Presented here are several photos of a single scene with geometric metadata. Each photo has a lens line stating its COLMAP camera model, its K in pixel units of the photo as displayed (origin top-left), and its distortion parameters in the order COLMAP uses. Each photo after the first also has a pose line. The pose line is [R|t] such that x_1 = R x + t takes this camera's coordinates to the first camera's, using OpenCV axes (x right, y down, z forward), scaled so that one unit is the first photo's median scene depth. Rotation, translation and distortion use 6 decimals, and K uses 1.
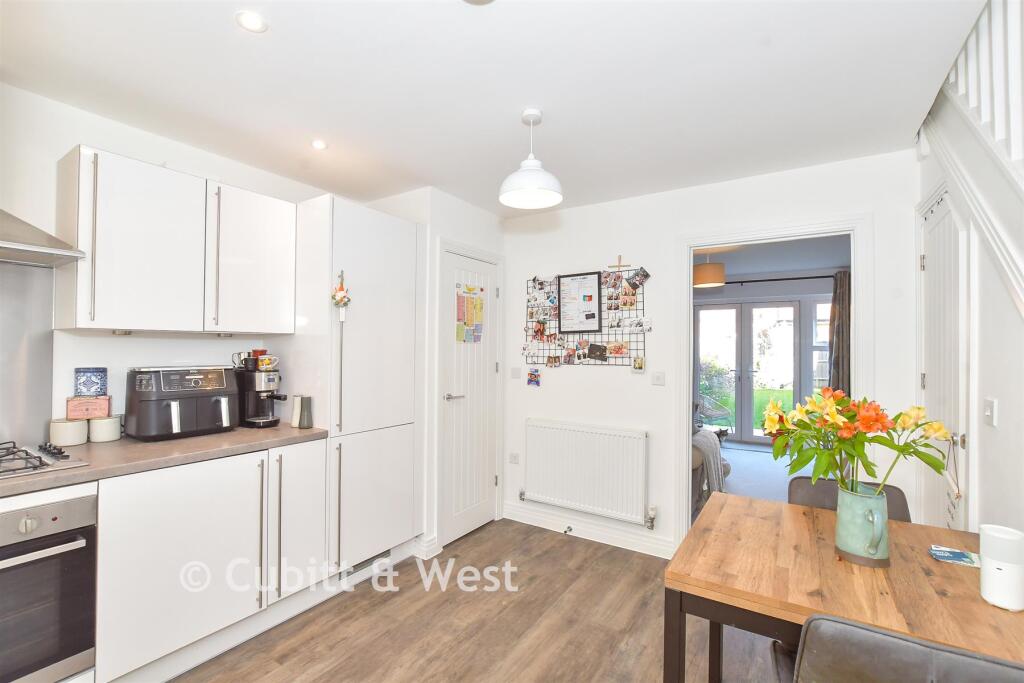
lens RADIAL K [[456.1, 0, 503.3], [0, 456.1, 341.9], [0, 0, 1]] dist [-0.017996, 0.000439]
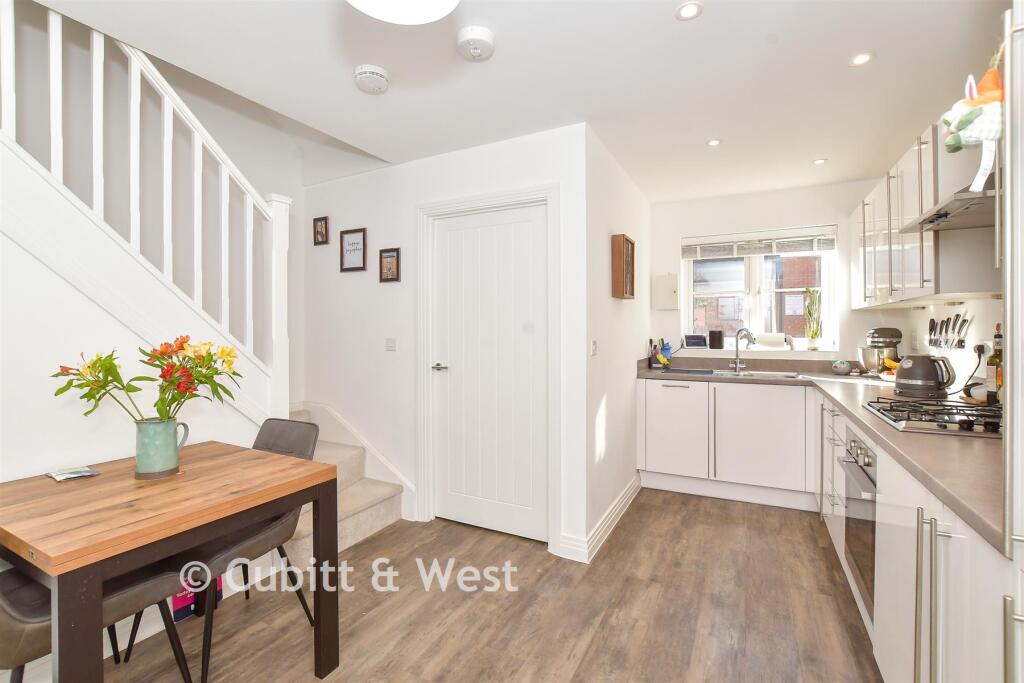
lens RADIAL K [[454.2, 0, 506.3], [0, 454.2, 332.1], [0, 0, 1]] dist [-0.023934, -0.000030]
pose [[-0.995991, -0.007140, -0.089165, -0.010838], [-0.006372, 0.999940, -0.008904, 0.041288], [0.089224, -0.008301, -0.995977, 0.935839]]
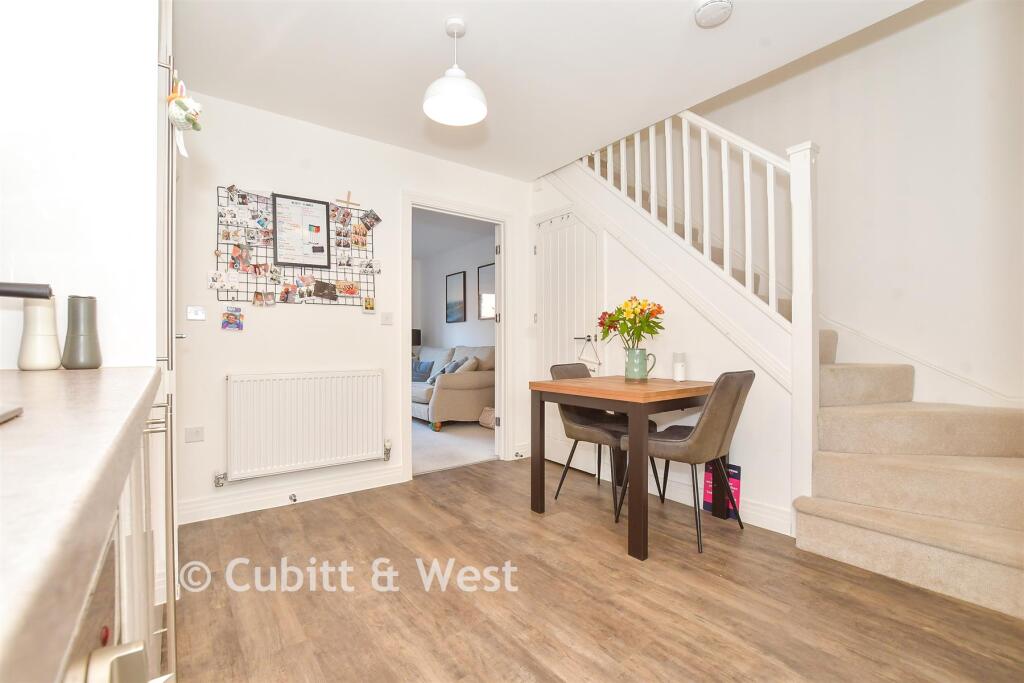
lens RADIAL K [[456.5, 0, 512.0], [0, 456.5, 341.5], [0, 0, 1]] dist [0.001272, 0.000074]
pose [[0.331056, -0.003375, 0.943605, -0.537459], [-0.004485, 0.999977, 0.005150, 0.119615], [-0.943600, -0.005937, 0.331034, 0.346839]]
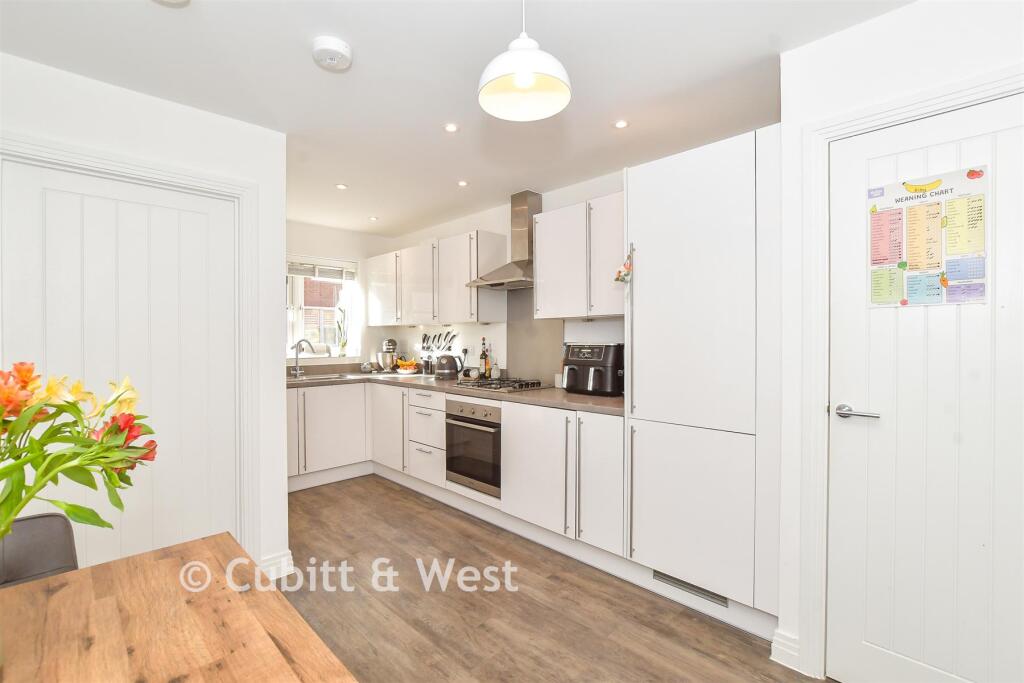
lens RADIAL K [[456.1, 0, 503.3], [0, 456.1, 341.9], [0, 0, 1]] dist [-0.017996, 0.000439]
pose [[-0.219455, 0.000107, -0.975623, 0.467268], [0.012344, 0.999920, -0.002667, 0.035448], [0.975545, -0.012628, -0.219439, 0.707254]]
